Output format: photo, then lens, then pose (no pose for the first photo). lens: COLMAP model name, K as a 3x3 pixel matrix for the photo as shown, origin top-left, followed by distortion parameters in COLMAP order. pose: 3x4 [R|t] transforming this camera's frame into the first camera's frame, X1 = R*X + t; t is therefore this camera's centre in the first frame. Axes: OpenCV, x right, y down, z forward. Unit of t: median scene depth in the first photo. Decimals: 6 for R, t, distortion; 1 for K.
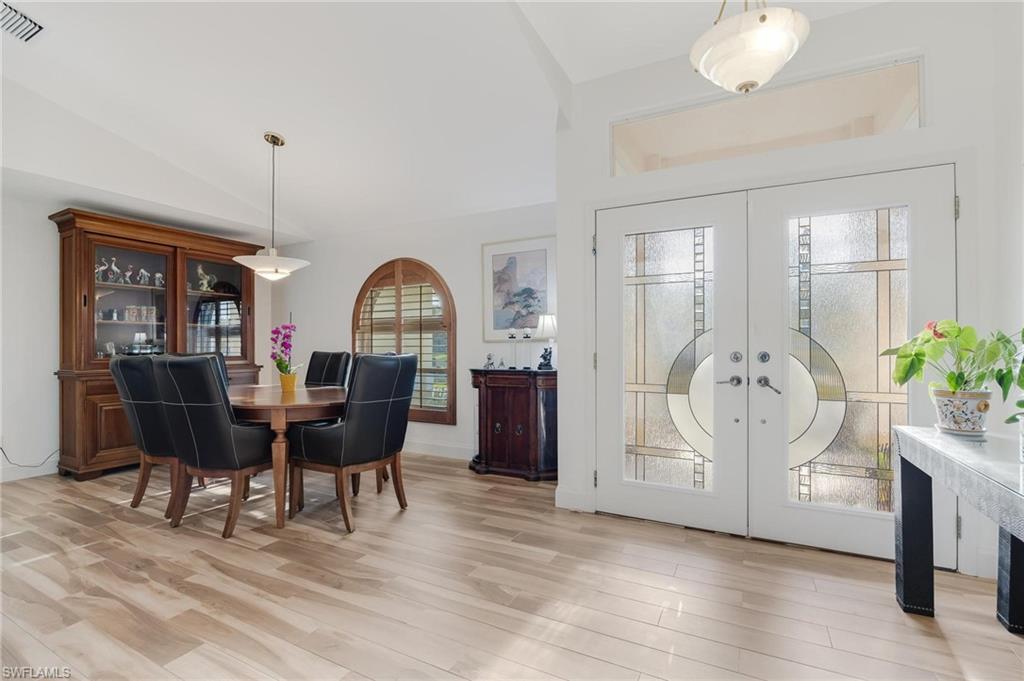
lens RADIAL K [[470.4, 0, 509.8], [0, 470.4, 342.6], [0, 0, 1]] dist [-0.014177, 0.000772]
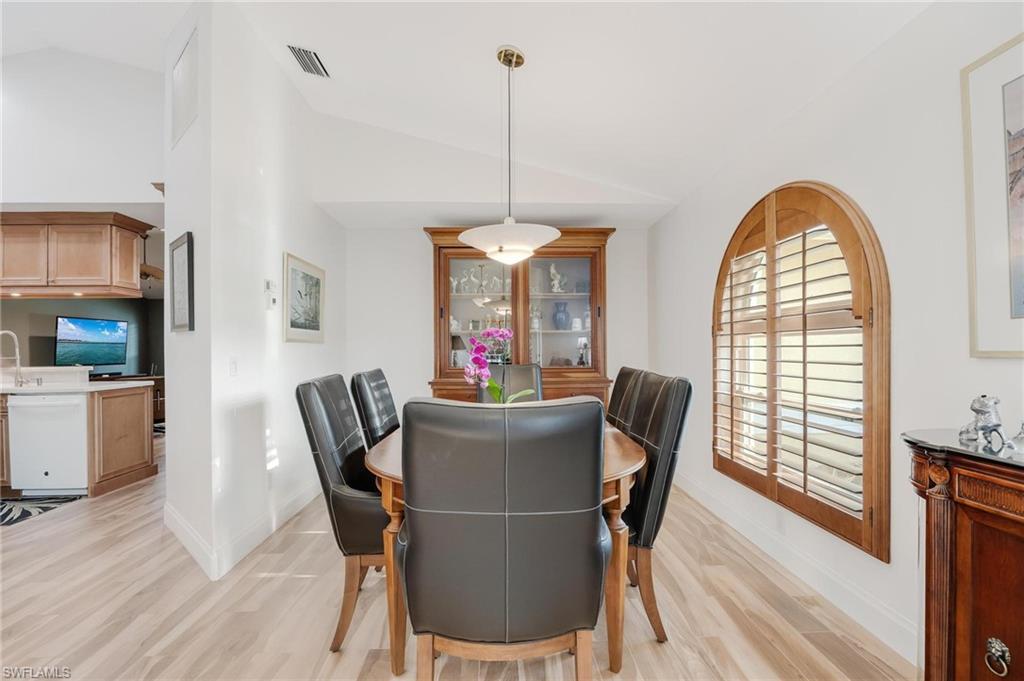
lens RADIAL K [[455.2, 0, 514.1], [0, 455.2, 348.0], [0, 0, 1]] dist [-0.012911, 0.000192]
pose [[0.506432, -0.001295, -0.862279, 0.062881], [0.011698, 0.999917, 0.005368, -0.014526], [0.862201, -0.012805, 0.506405, 0.627557]]
